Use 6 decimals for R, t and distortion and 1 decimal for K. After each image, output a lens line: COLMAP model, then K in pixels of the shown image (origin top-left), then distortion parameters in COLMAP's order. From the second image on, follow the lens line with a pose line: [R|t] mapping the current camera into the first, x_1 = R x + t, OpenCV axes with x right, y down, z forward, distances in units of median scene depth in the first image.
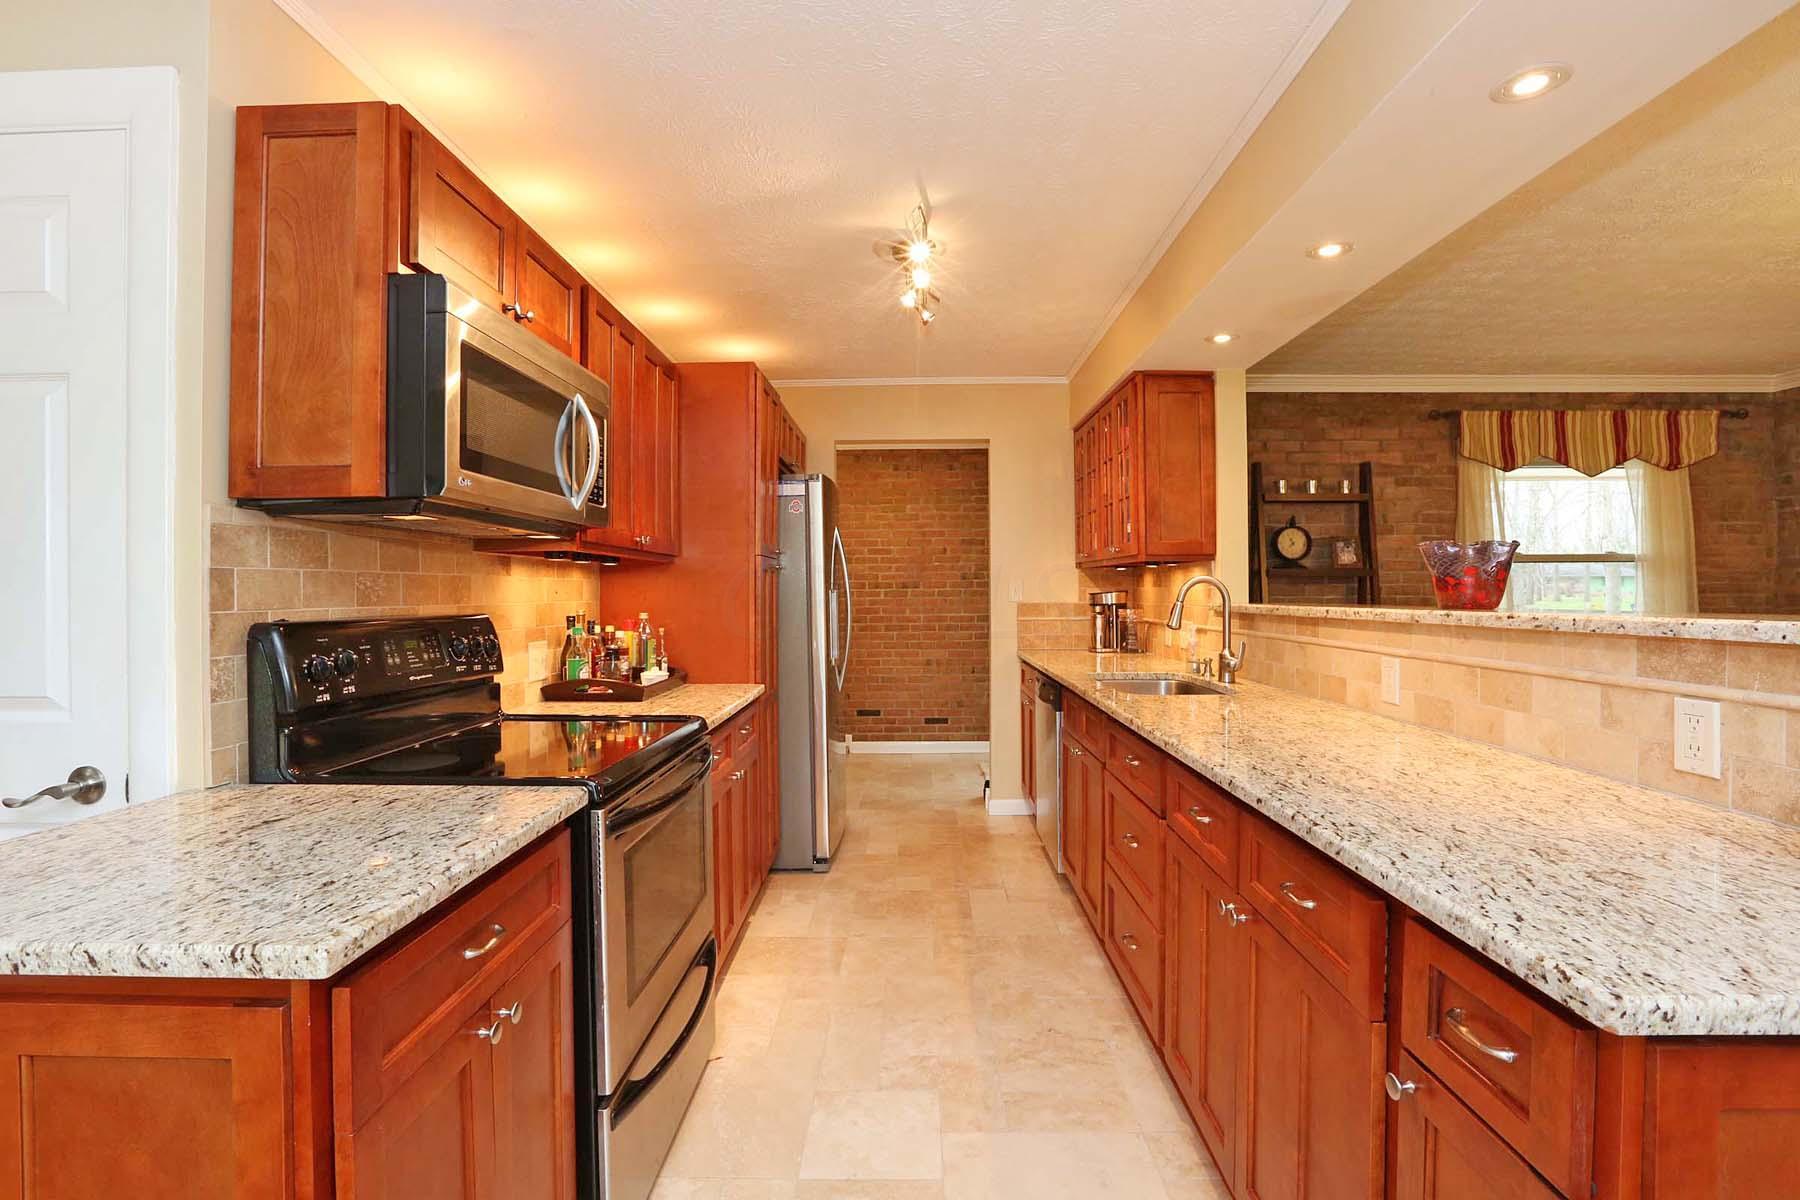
lens RADIAL K [[811.2, 0, 897.3], [0, 811.2, 590.1], [0, 0, 1]] dist [-0.060299, 0.022001]
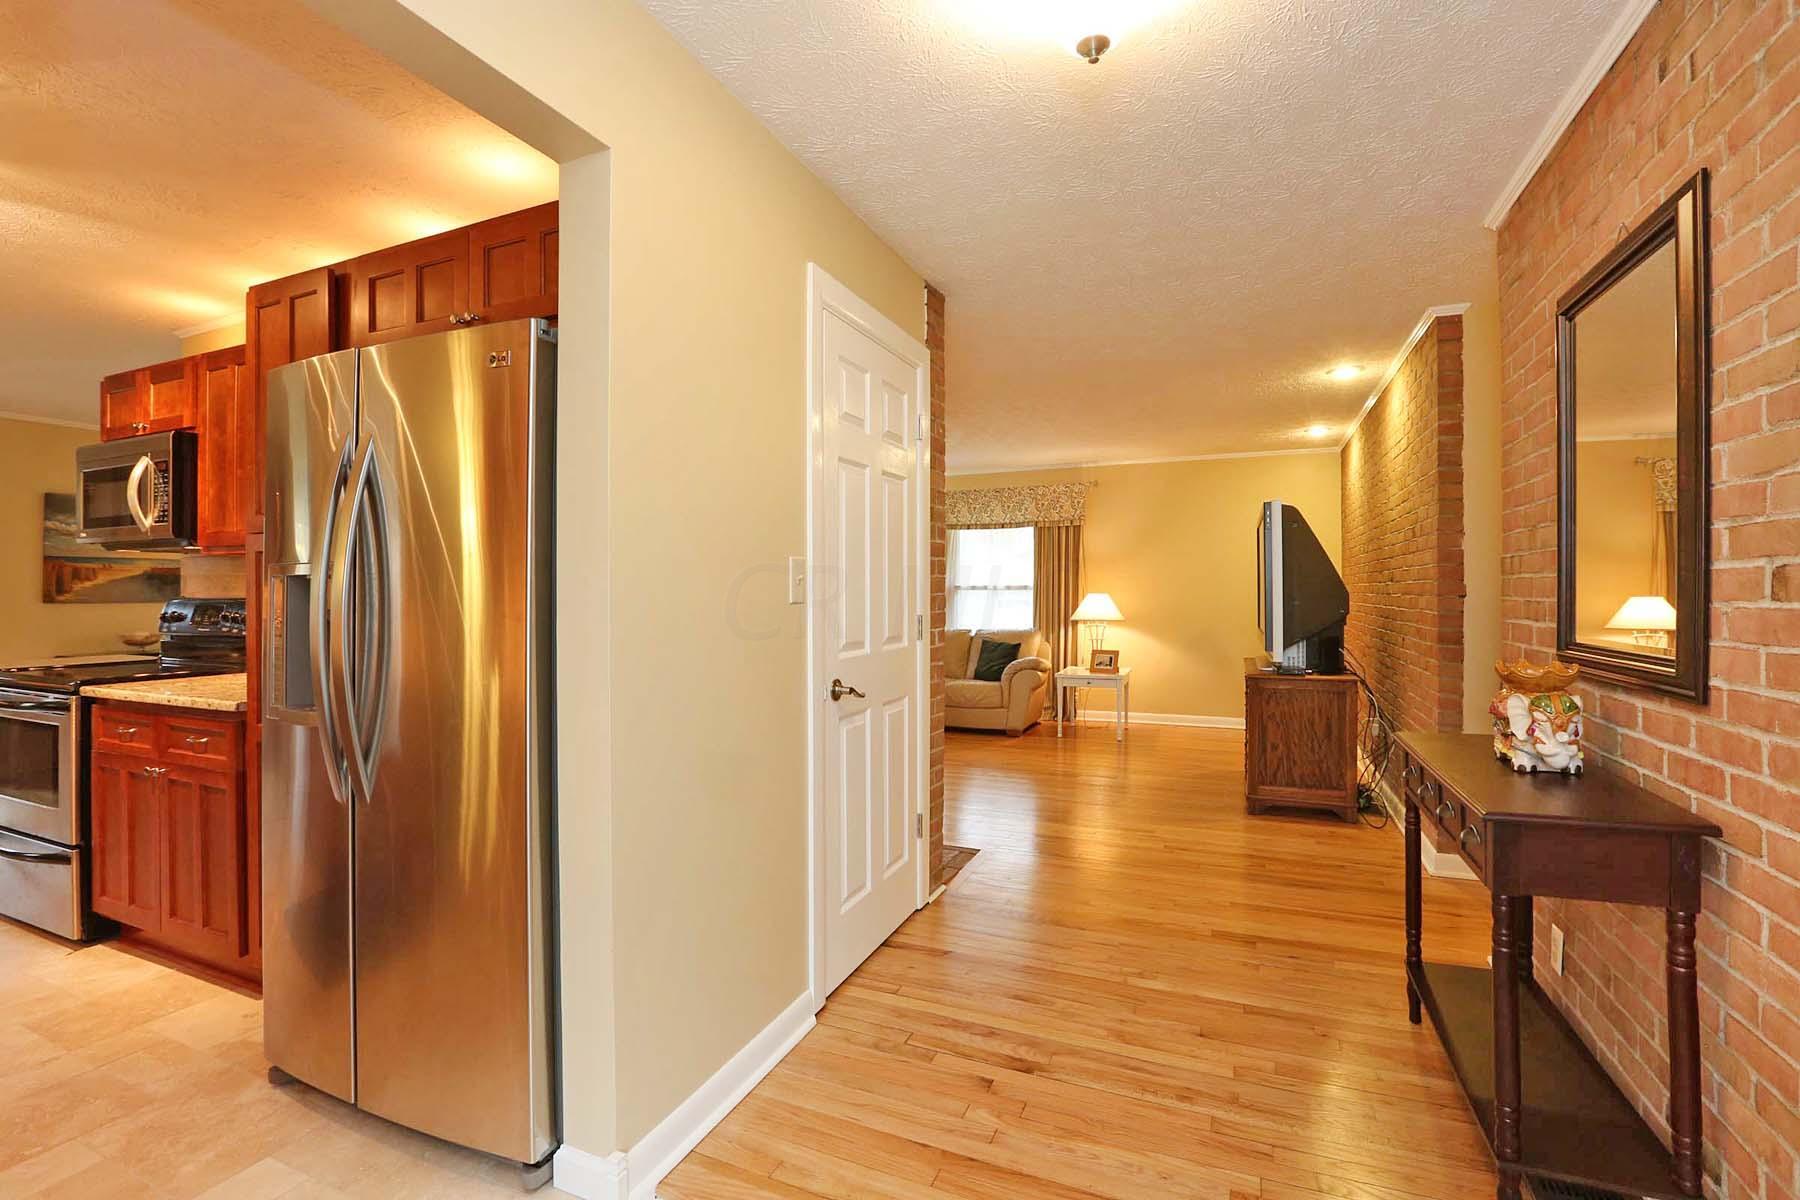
lens RADIAL K [[811.2, 0, 897.3], [0, 811.2, 590.1], [0, 0, 1]] dist [-0.060299, 0.022001]
pose [[-0.378091, 0.005515, -0.925752, 0.292733], [0.006634, 0.999973, 0.003248, 0.010954], [0.925744, -0.004914, -0.378118, 1.867688]]
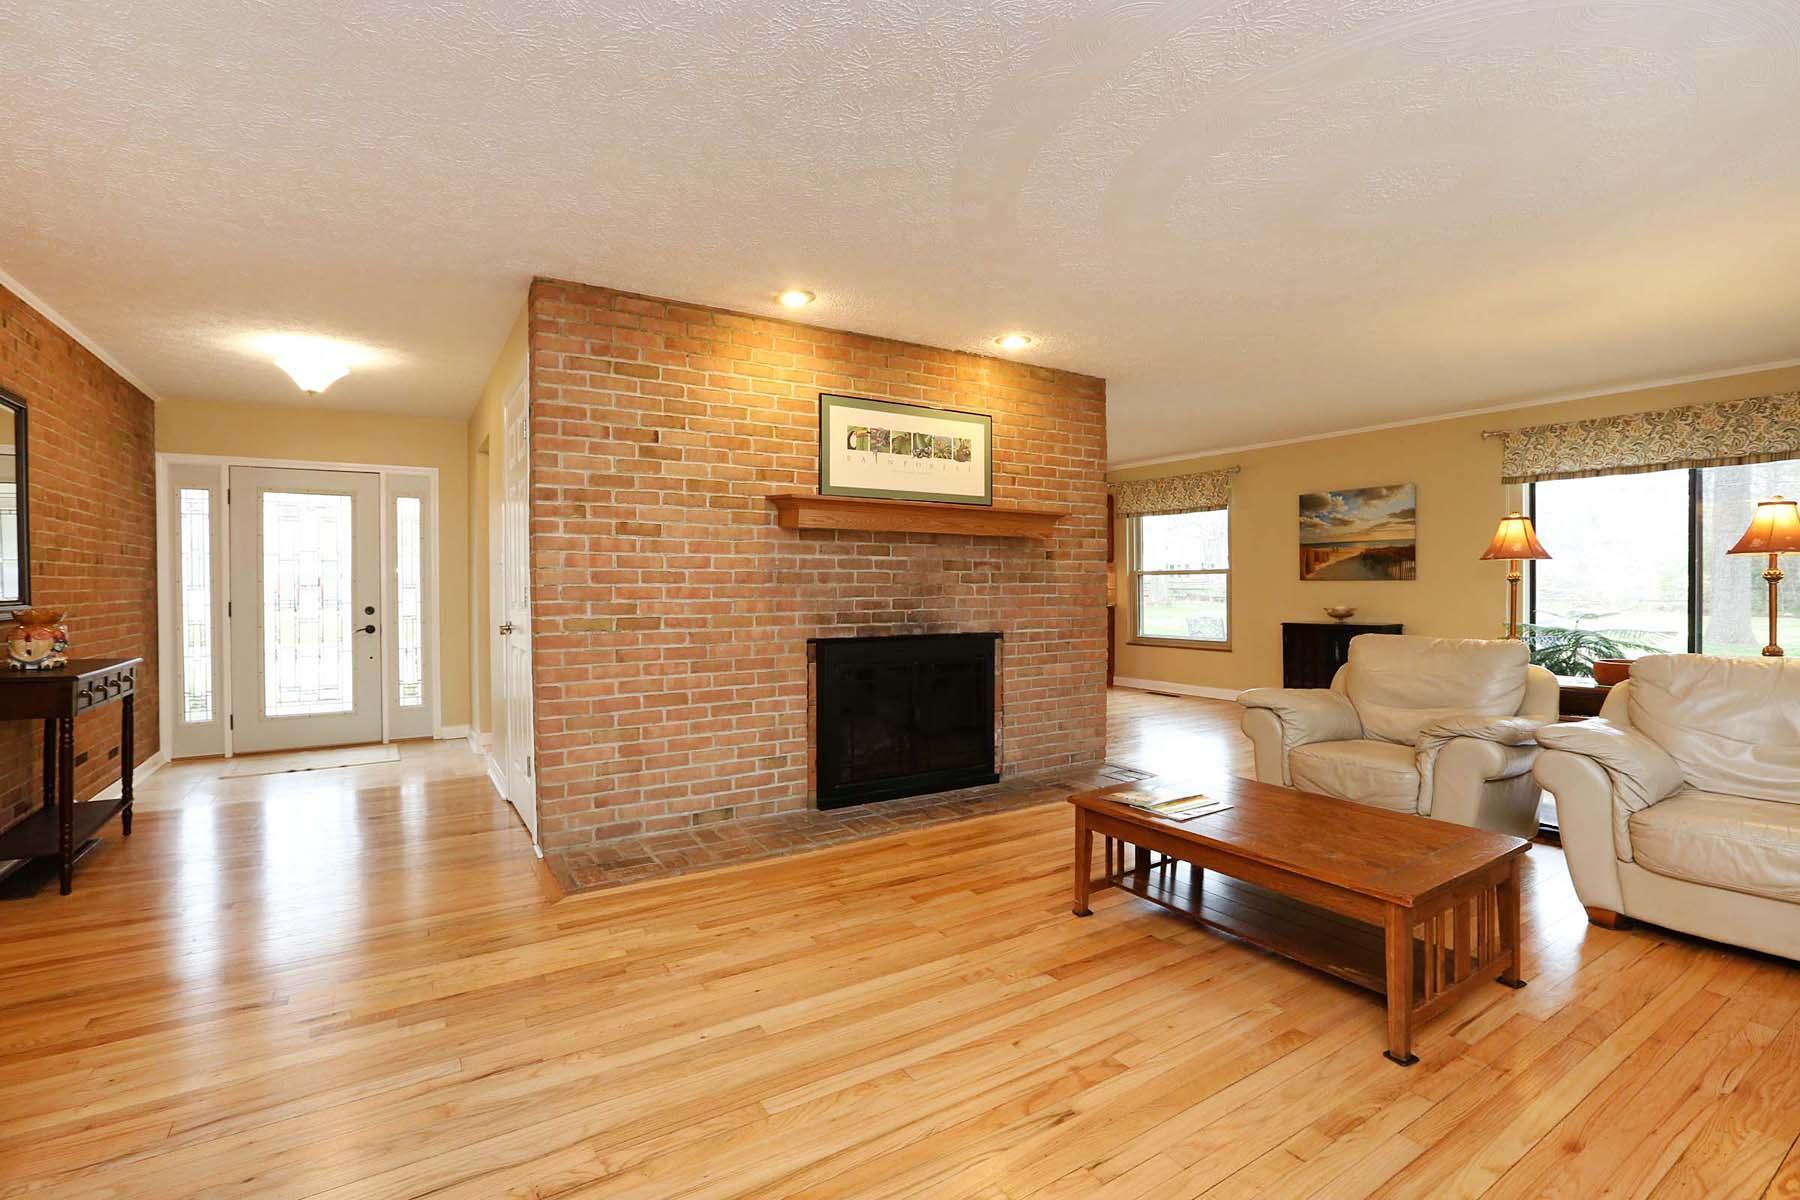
lens RADIAL K [[811.2, 0, 897.3], [0, 811.2, 590.1], [0, 0, 1]] dist [-0.060299, 0.022001]
pose [[-0.550945, 0.002132, 0.834539, -1.903725], [0.006804, 0.999975, 0.001937, 0.049304], [-0.834514, 0.006746, -0.550945, 1.708531]]
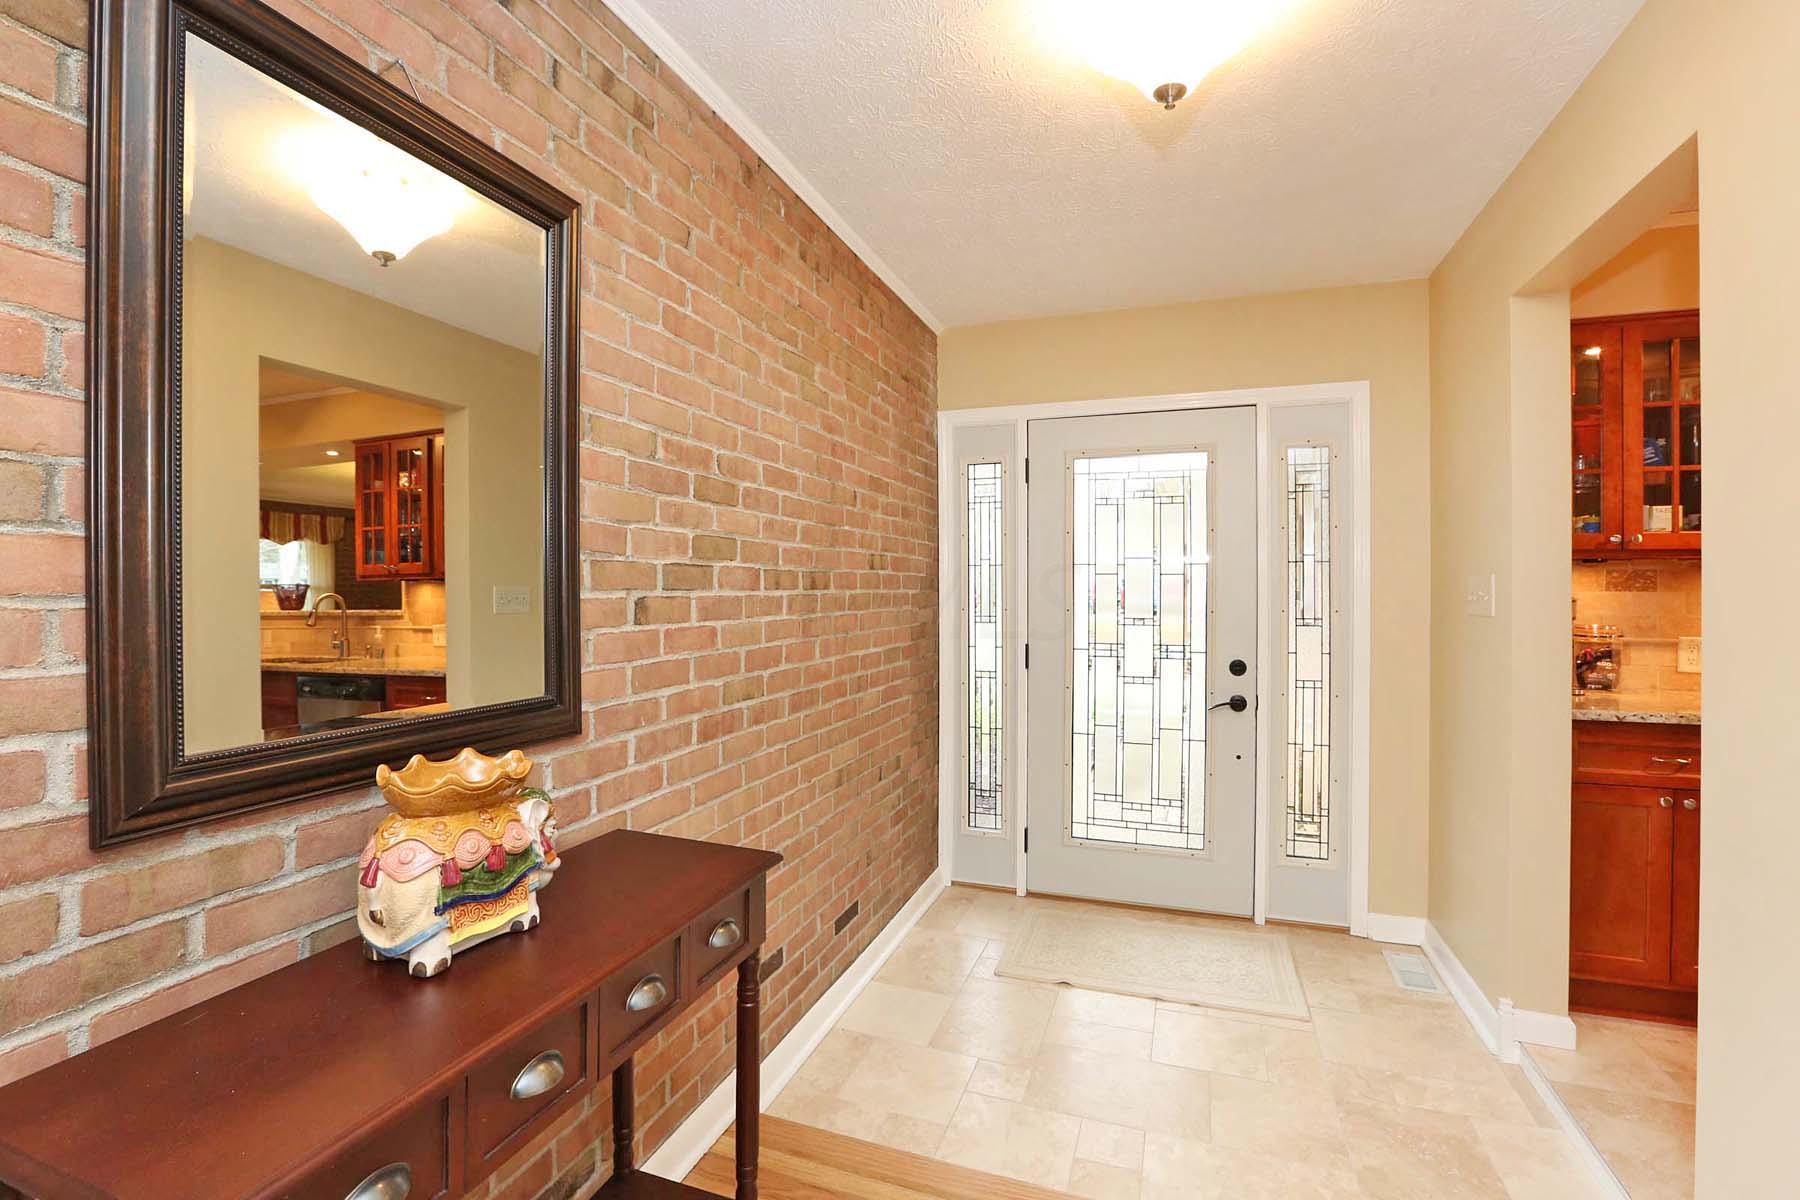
lens RADIAL K [[818.4, 0, 890.7], [0, 818.4, 592.3], [0, 0, 1]] dist [-0.058283, 0.022638]
pose [[0.326691, 0.001361, 0.945130, -0.693449], [-0.005829, 0.999983, 0.000575, -0.001934], [-0.945113, -0.005697, 0.326693, 1.801149]]
